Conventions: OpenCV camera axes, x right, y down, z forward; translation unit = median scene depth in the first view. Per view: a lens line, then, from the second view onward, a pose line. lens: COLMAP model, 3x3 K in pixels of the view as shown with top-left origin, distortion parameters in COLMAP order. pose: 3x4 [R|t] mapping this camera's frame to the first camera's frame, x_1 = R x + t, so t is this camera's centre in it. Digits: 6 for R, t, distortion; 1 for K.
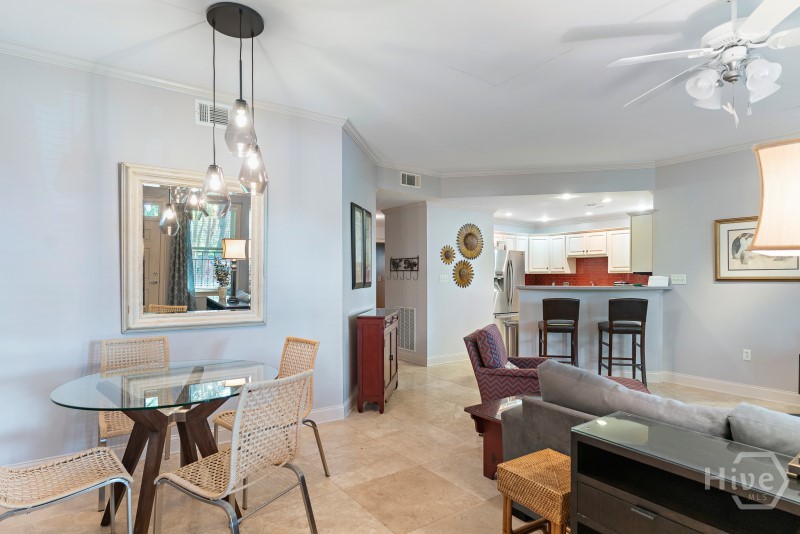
lens RADIAL K [[439.4, 0, 401.5], [0, 439.4, 282.9], [0, 0, 1]] dist [-0.001939, -0.000342]
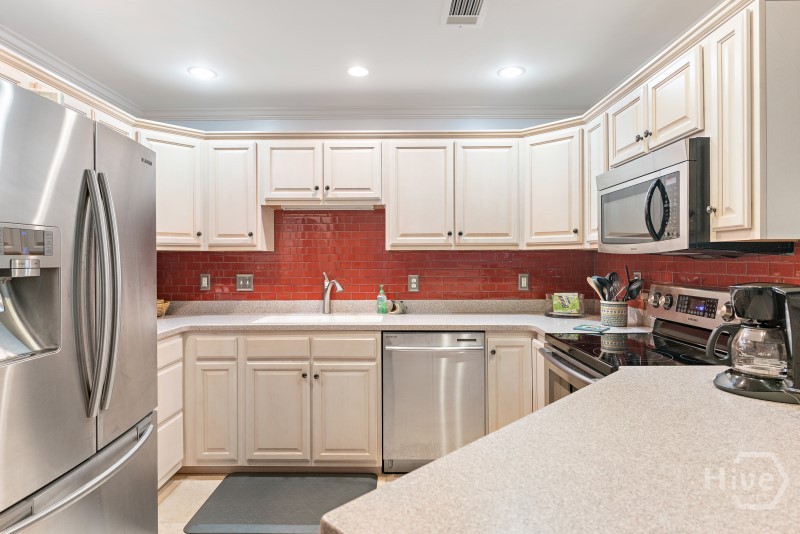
lens RADIAL K [[446.4, 0, 400.0], [0, 446.4, 267.0], [0, 0, 1]] dist [0.000061, 0.000103]
pose [[0.580312, -0.015107, 0.814254, 0.192589], [0.015745, 0.999849, 0.007329, -0.011887], [-0.814242, 0.008567, 0.580463, 0.898166]]
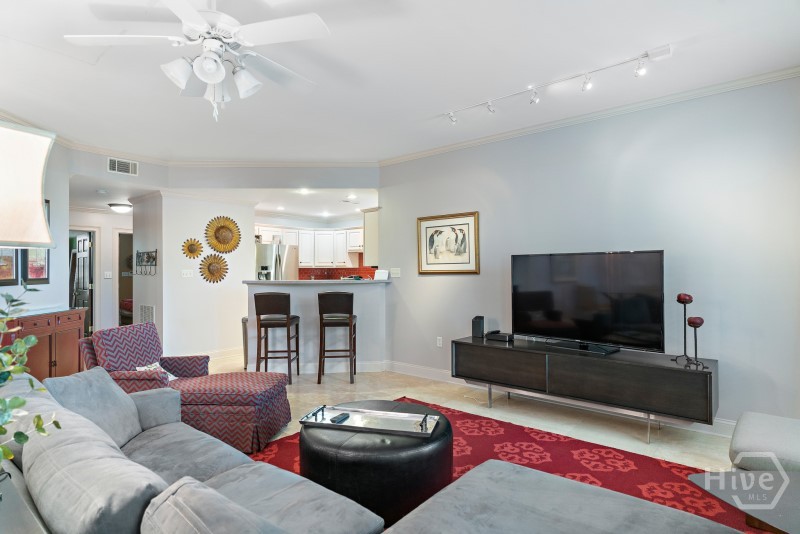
lens RADIAL K [[446.4, 0, 400.0], [0, 446.4, 267.0], [0, 0, 1]] dist [0.000061, 0.000103]
pose [[0.969964, -0.002906, 0.243230, 0.308591], [0.008802, 0.999693, -0.023155, 0.002384], [-0.243088, 0.024601, 0.969692, -0.039325]]
